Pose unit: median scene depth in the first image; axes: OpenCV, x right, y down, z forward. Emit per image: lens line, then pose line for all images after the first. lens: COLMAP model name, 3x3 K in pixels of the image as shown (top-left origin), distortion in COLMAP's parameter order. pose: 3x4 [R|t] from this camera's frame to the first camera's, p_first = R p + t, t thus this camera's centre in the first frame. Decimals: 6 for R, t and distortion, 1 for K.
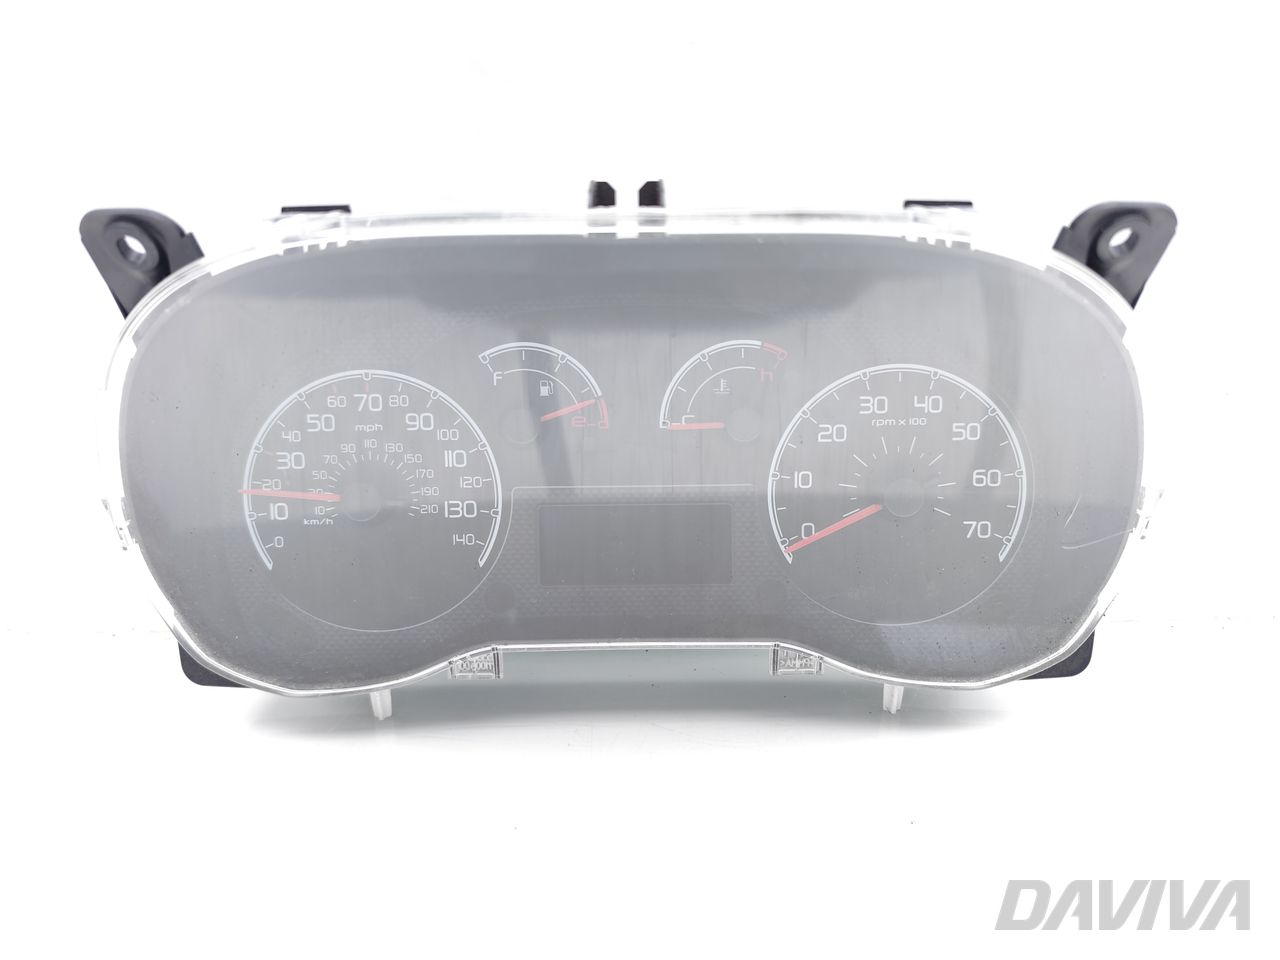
lens RADIAL K [[899.1, 0, 640.0], [0, 899.1, 480.0], [0, 0, 1]] dist [0.071267, -0.199957]
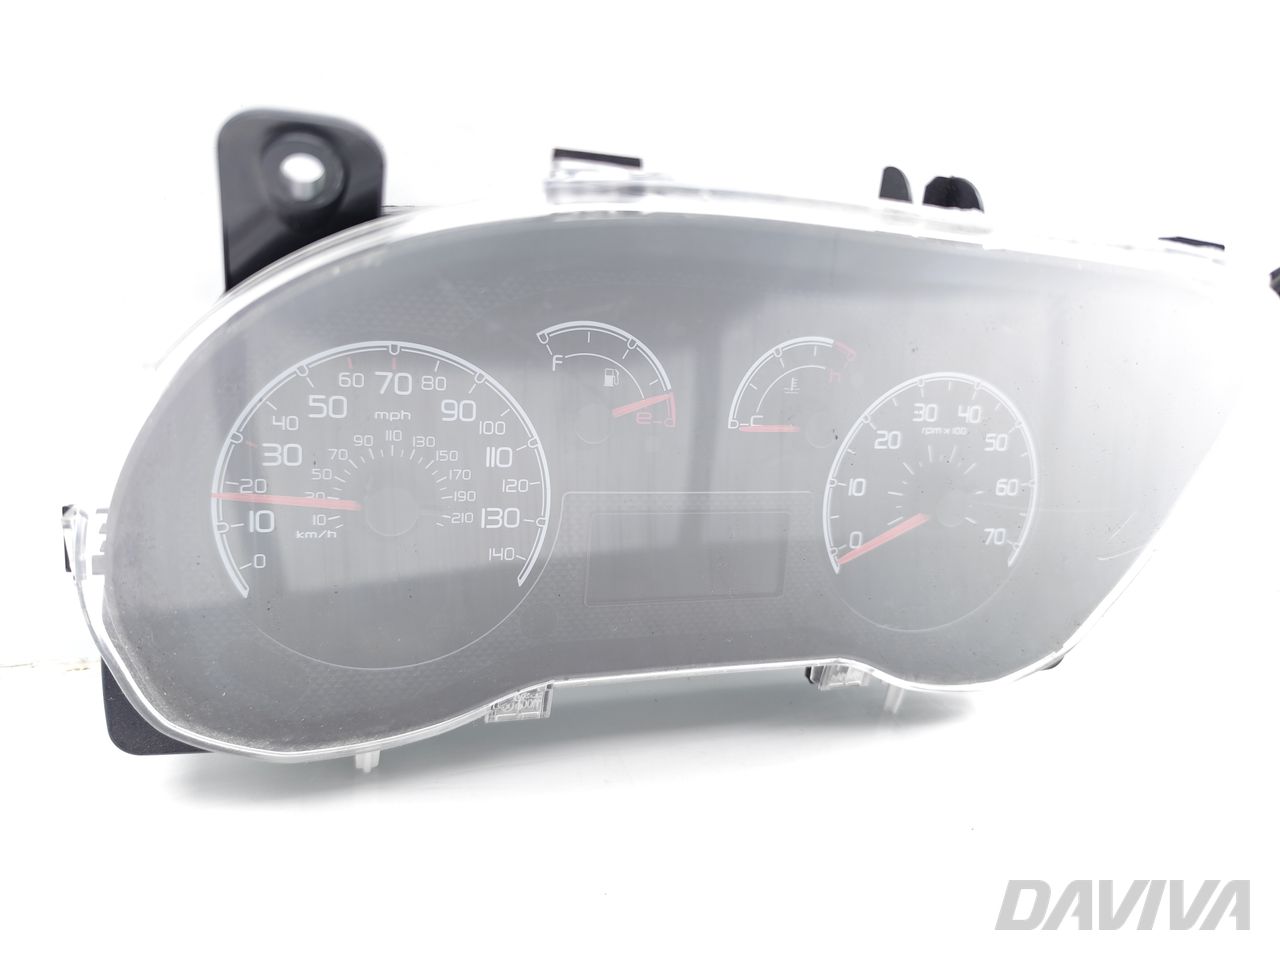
lens RADIAL K [[899.1, 0, 640.0], [0, 899.1, 480.0], [0, 0, 1]] dist [0.071267, -0.199957]
pose [[0.931510, 0.012922, 0.363485, -0.384433], [-0.037583, 0.997439, 0.060854, -0.057819], [-0.361768, -0.070347, 0.929610, 0.191746]]
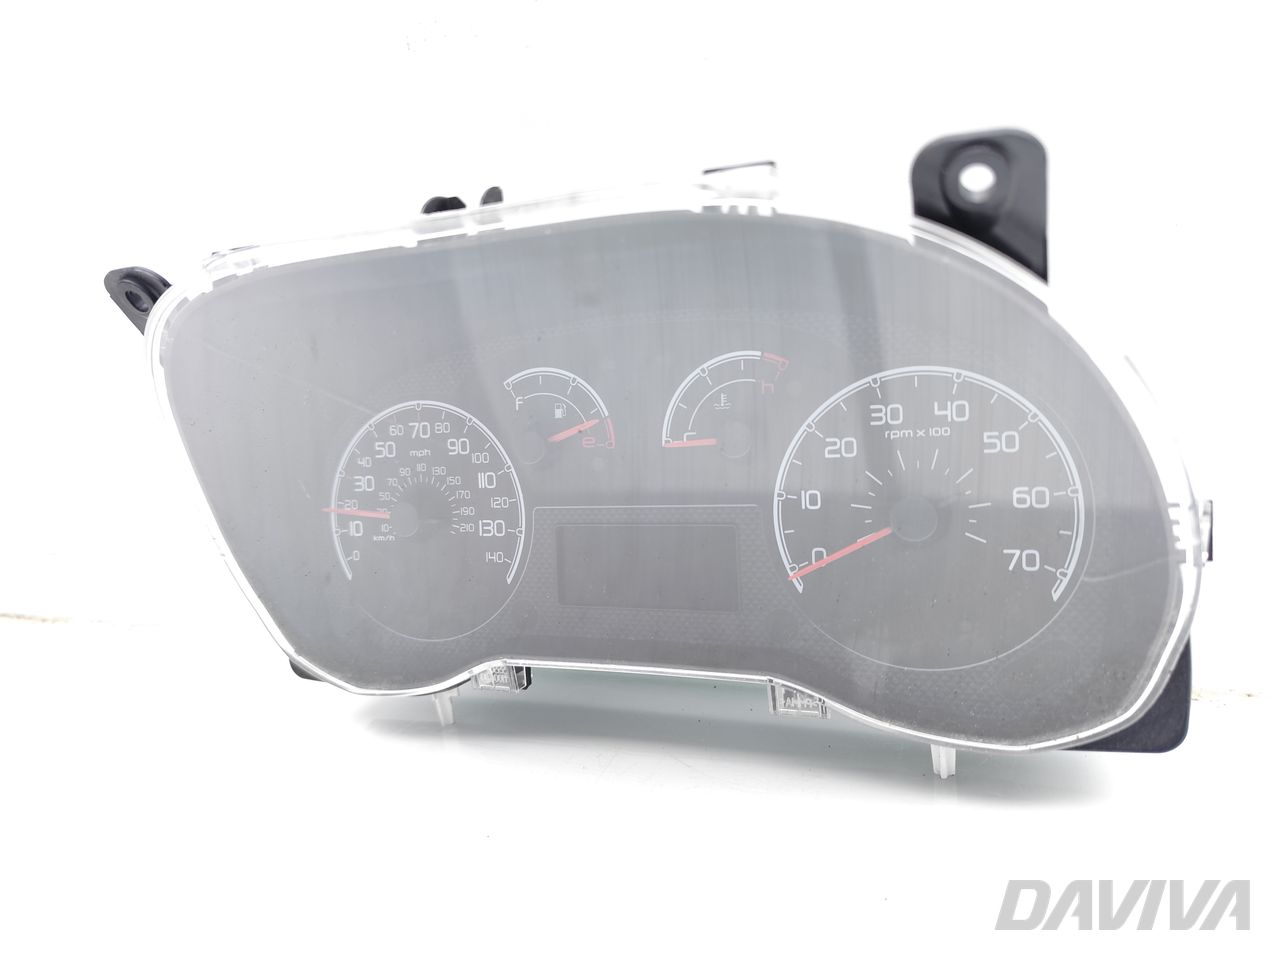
lens RADIAL K [[899.1, 0, 640.0], [0, 899.1, 480.0], [0, 0, 1]] dist [0.071267, -0.199957]
pose [[0.916787, -0.009809, -0.399256, 0.387051], [-0.016284, 0.997949, -0.061910, 0.039012], [0.399045, 0.063260, 0.914747, 0.099974]]
